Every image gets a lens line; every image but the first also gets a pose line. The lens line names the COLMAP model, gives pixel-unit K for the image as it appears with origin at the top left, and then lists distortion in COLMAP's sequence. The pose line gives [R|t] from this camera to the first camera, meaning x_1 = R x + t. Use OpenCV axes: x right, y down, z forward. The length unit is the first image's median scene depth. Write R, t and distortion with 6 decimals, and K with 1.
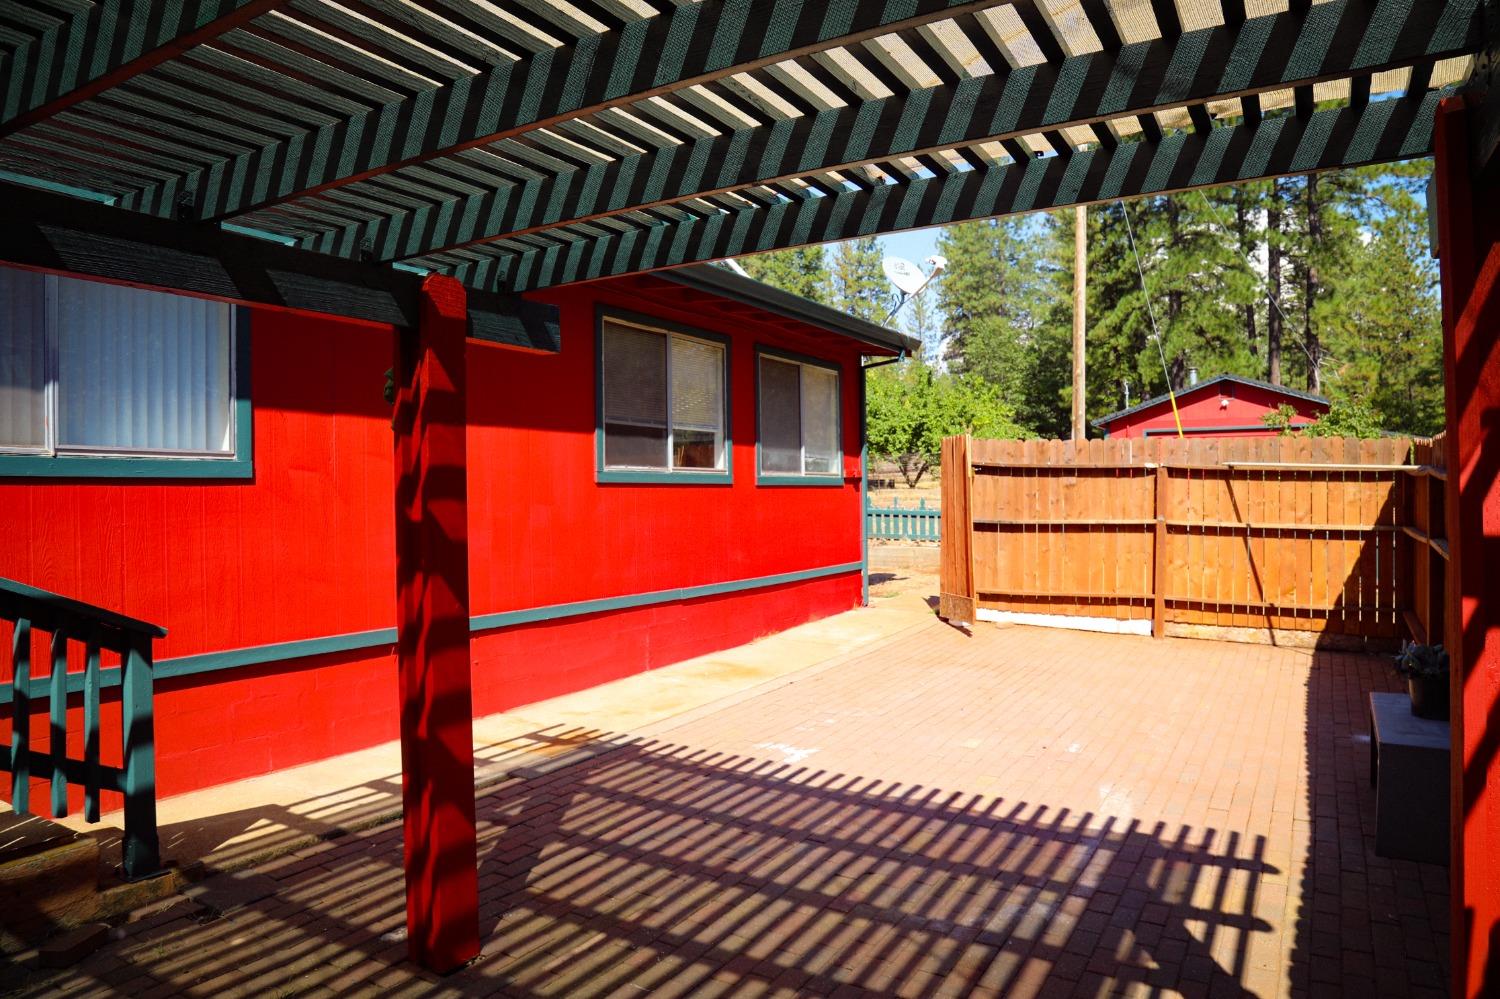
lens RADIAL K [[998.0, 0, 756.1], [0, 998.0, 502.4], [0, 0, 1]] dist [-0.119210, 0.064604]
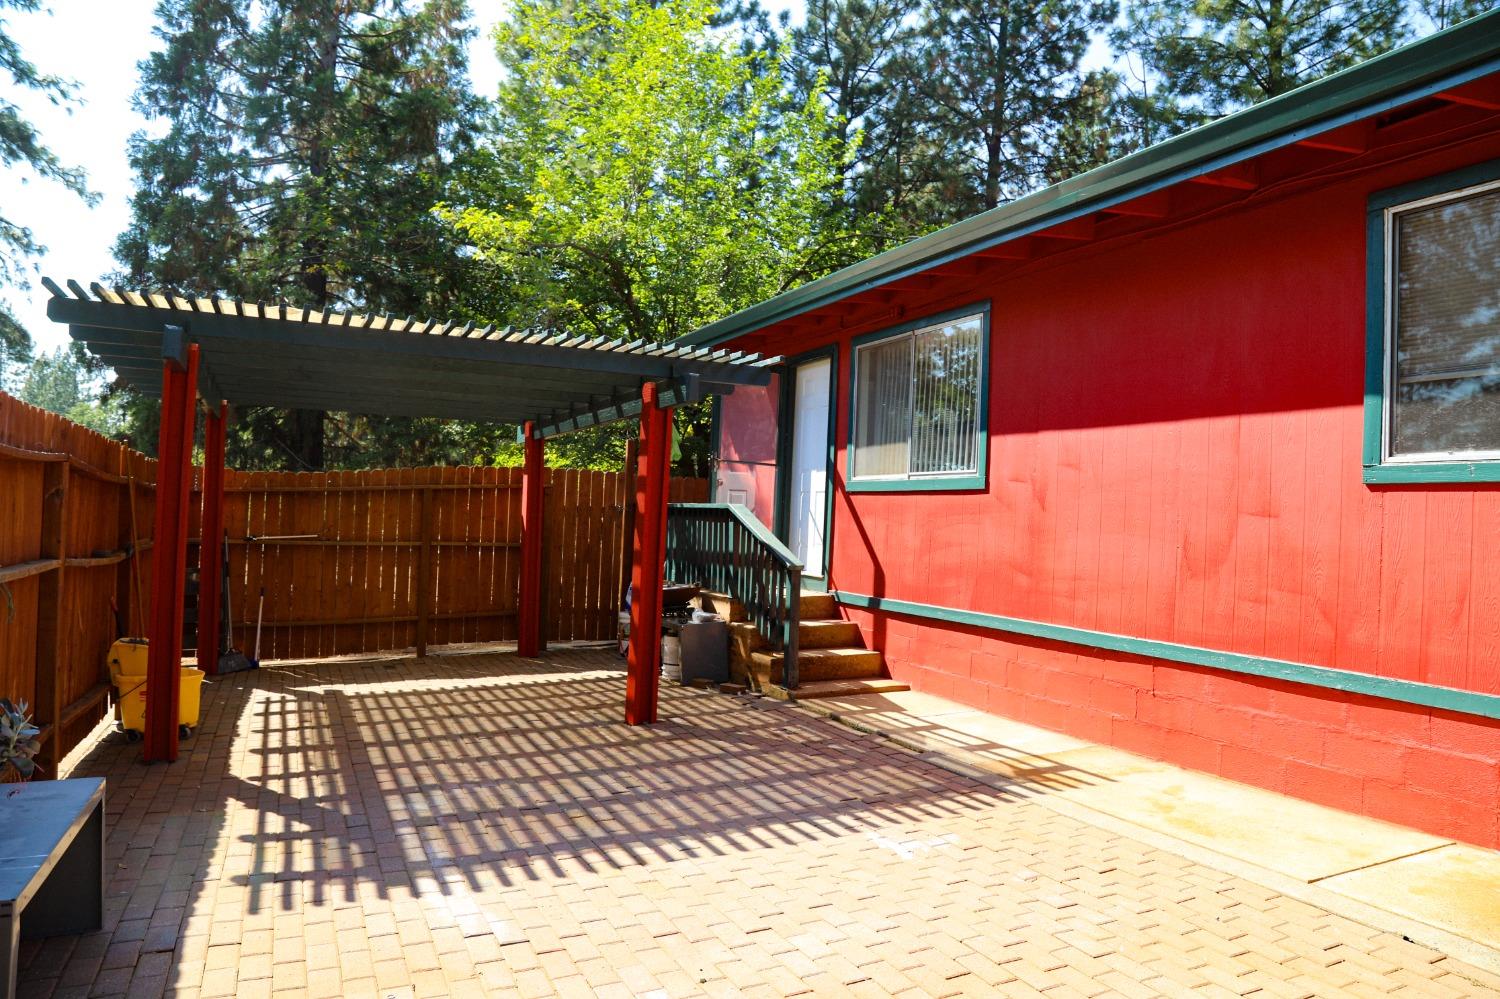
lens RADIAL K [[998.0, 0, 756.1], [0, 998.0, 502.4], [0, 0, 1]] dist [-0.119210, 0.064604]
pose [[-0.561779, -0.021314, -0.827013, 1.026570], [-0.033253, 0.999442, -0.003169, 0.010891], [0.826619, 0.025720, -0.562175, 1.916247]]
